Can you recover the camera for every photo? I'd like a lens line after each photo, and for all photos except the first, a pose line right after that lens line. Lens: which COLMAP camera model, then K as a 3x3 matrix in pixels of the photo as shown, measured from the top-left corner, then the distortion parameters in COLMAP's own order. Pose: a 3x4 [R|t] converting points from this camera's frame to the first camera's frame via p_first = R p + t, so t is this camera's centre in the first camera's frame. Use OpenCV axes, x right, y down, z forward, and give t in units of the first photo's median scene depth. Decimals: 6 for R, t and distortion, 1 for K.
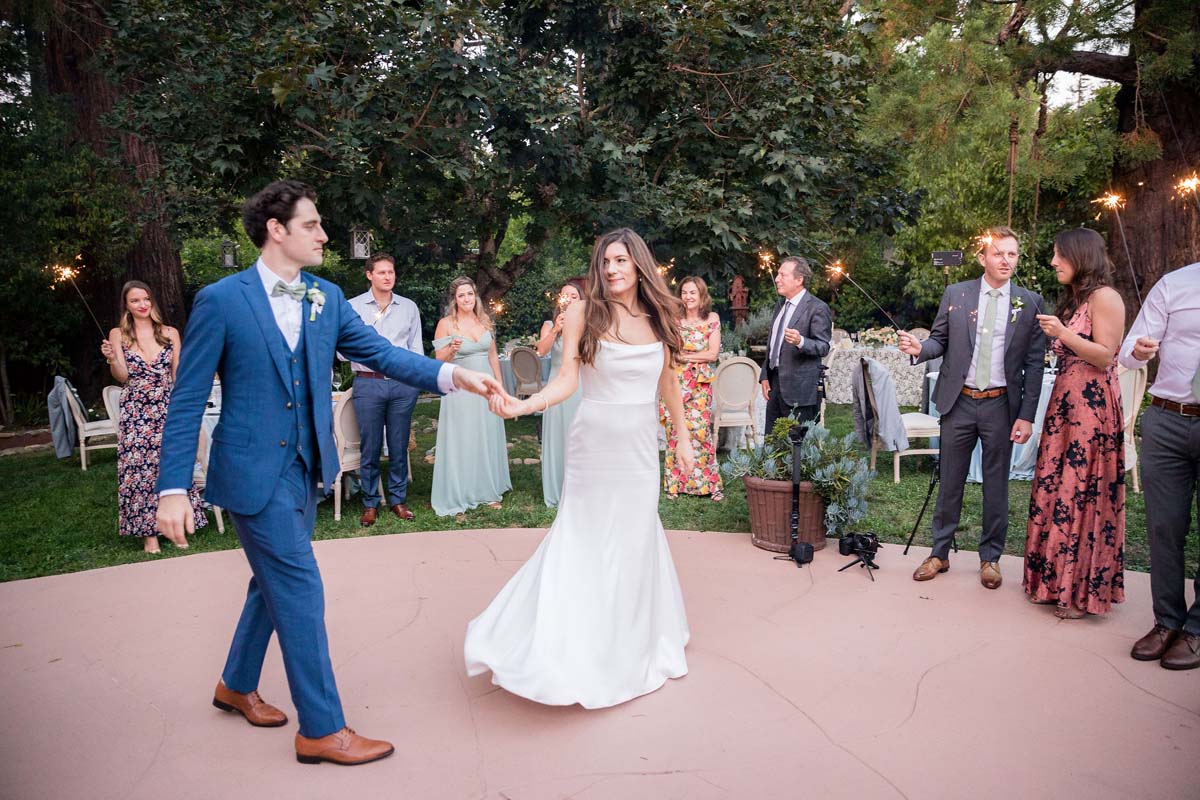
lens RADIAL K [[834.9, 0, 591.4], [0, 834.9, 403.1], [0, 0, 1]] dist [-0.114338, 0.090254]
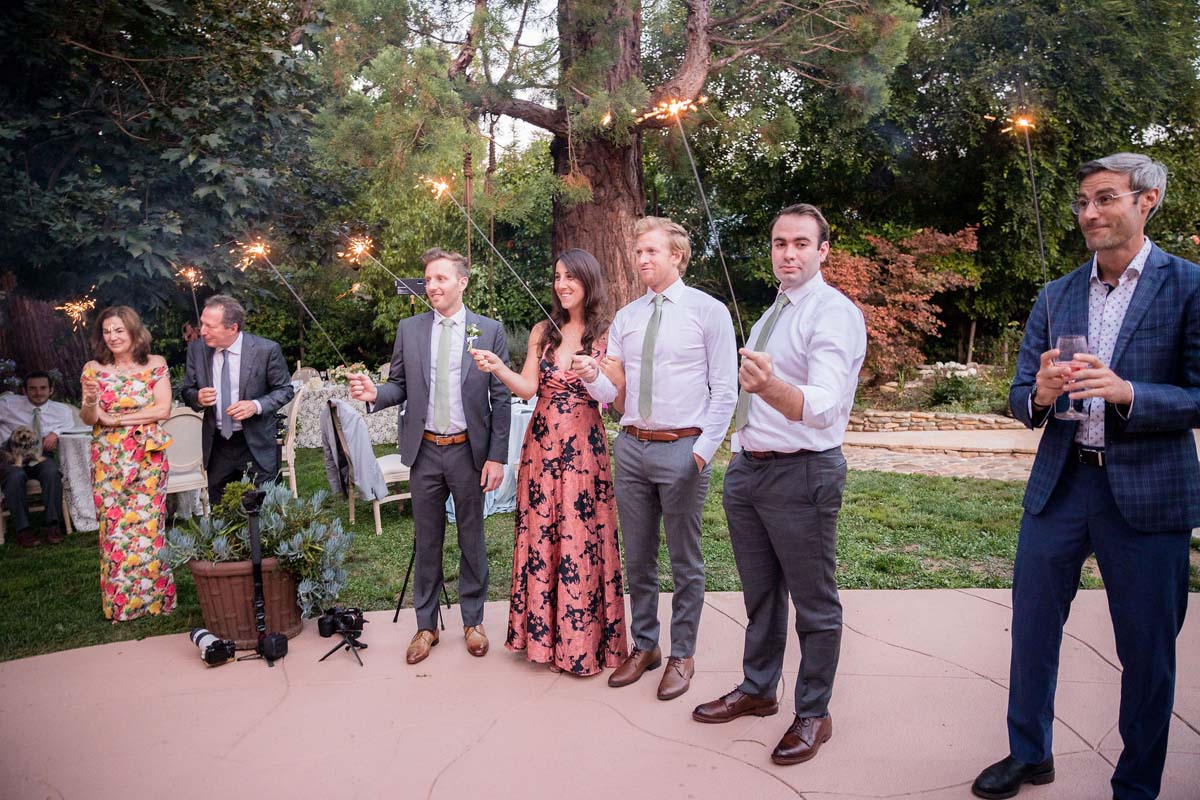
lens RADIAL K [[834.9, 0, 591.4], [0, 834.9, 403.1], [0, 0, 1]] dist [-0.114338, 0.090254]
pose [[0.816586, -0.061574, 0.573930, 0.045418], [0.086606, 0.996108, -0.016355, -0.011783], [-0.570690, 0.063061, 0.818741, 0.104532]]
